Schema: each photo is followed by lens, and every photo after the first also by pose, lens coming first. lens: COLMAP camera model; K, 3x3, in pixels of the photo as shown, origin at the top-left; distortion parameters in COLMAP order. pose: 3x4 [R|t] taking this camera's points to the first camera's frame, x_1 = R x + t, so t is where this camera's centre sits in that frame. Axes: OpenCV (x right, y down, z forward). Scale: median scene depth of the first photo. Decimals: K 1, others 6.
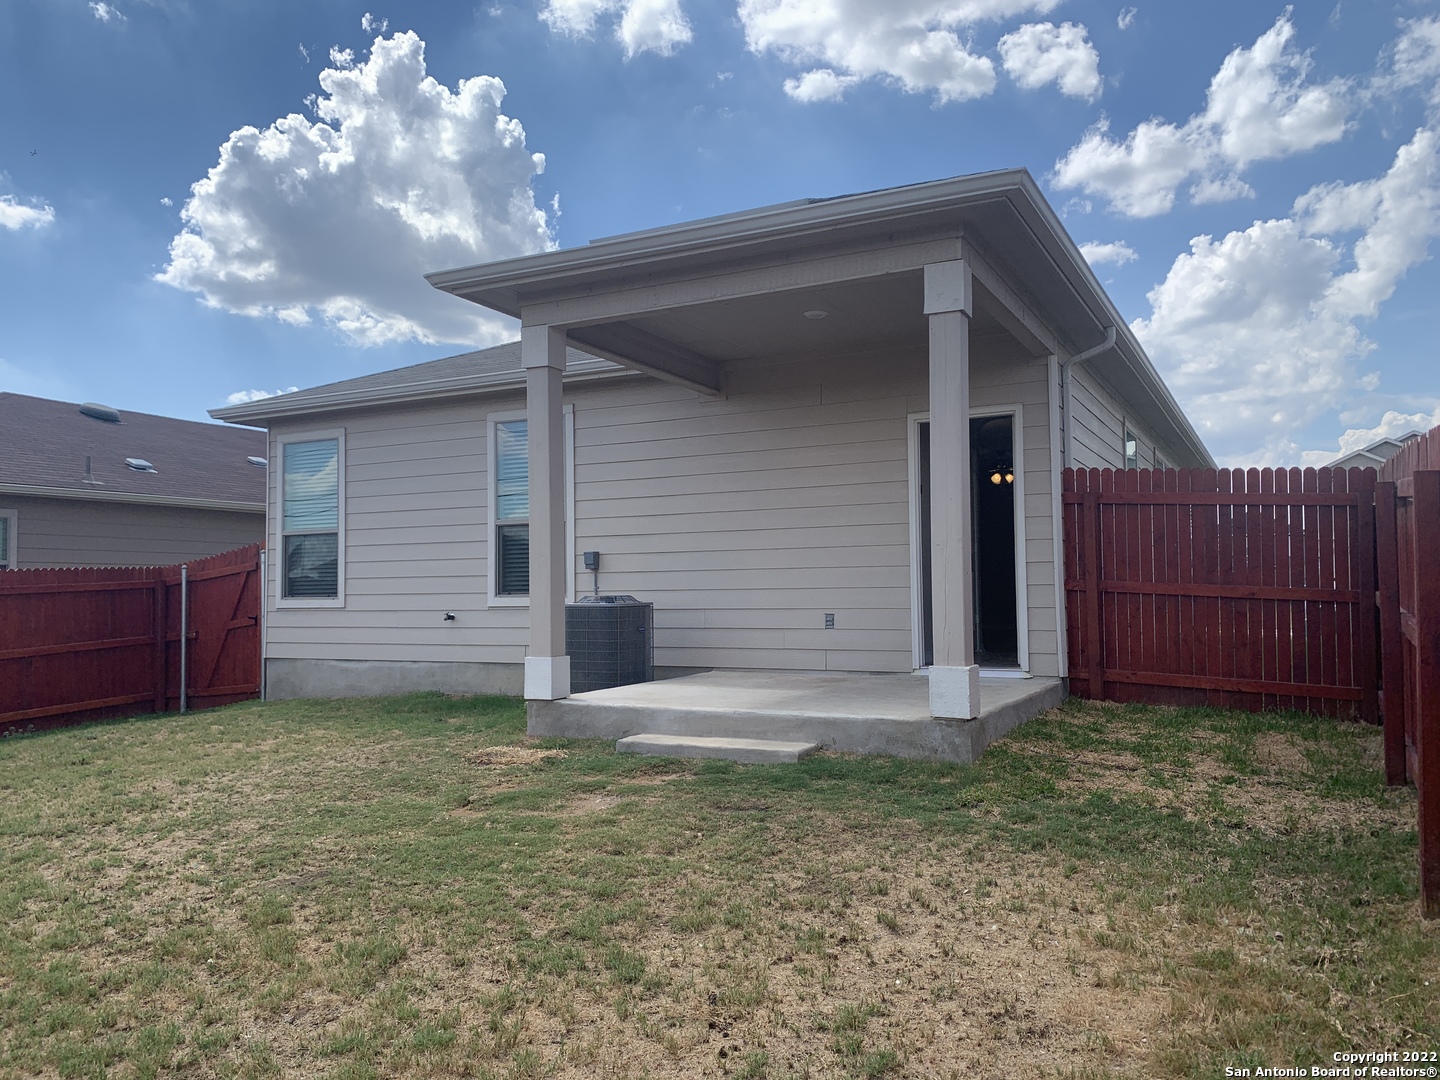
lens RADIAL K [[1096.1, 0, 734.9], [0, 1096.1, 547.3], [0, 0, 1]] dist [0.037235, -0.050423]
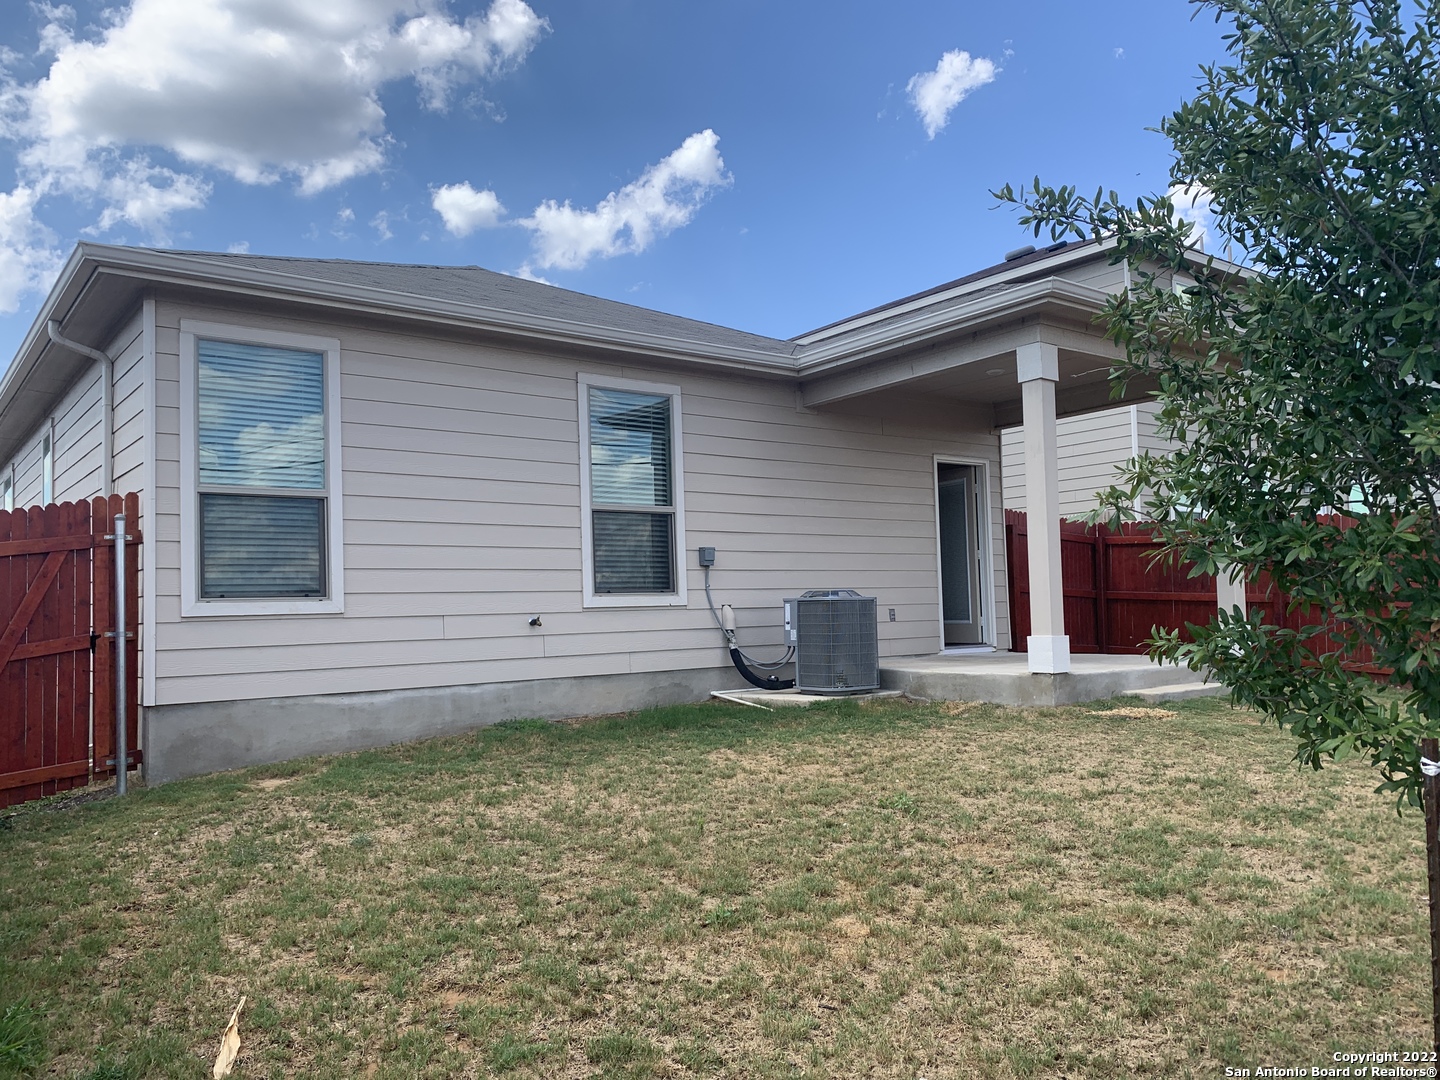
lens RADIAL K [[1096.1, 0, 734.9], [0, 1096.1, 547.3], [0, 0, 1]] dist [0.037235, -0.050423]
pose [[0.418652, 0.050630, 0.906734, -0.898264], [-0.017957, 0.998711, -0.047475, 0.044634], [-0.907969, 0.003593, 0.419021, 0.542862]]
